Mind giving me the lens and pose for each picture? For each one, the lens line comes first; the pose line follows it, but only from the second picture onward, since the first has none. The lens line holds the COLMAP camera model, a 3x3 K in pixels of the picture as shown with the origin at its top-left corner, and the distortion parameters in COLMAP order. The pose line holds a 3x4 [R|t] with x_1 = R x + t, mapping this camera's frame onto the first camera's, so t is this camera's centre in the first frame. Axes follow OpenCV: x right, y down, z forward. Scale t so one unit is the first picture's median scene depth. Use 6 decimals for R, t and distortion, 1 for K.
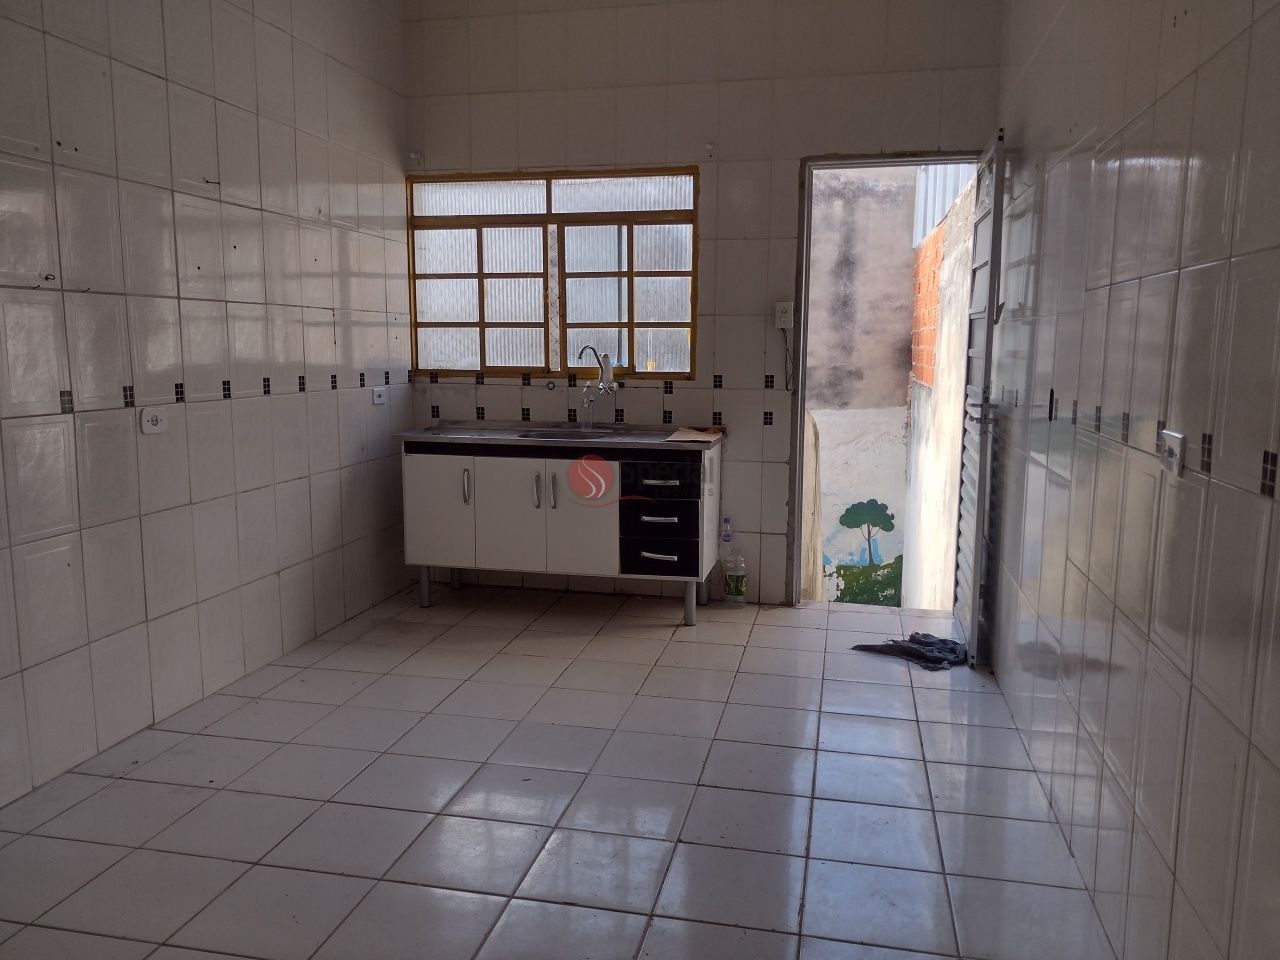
lens RADIAL K [[956.8, 0, 628.5], [0, 956.8, 486.2], [0, 0, 1]] dist [0.079060, -0.109780]
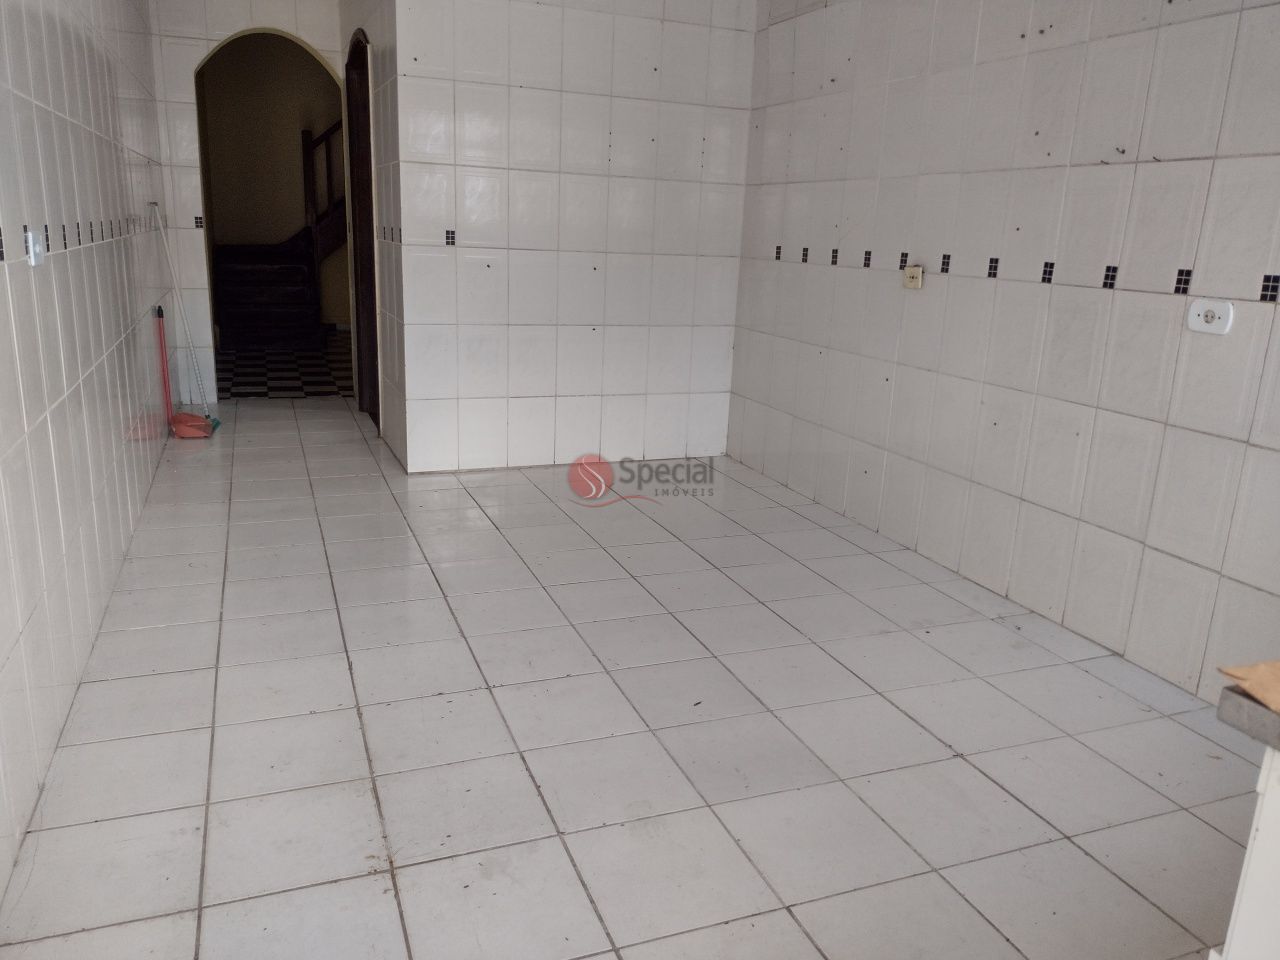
lens RADIAL K [[956.8, 0, 628.5], [0, 956.8, 486.2], [0, 0, 1]] dist [0.079060, -0.109780]
pose [[-0.828862, 0.149806, -0.539024, 0.386430], [-0.087132, 0.917158, 0.388882, -0.232310], [0.552627, 0.369296, -0.747144, 1.539843]]
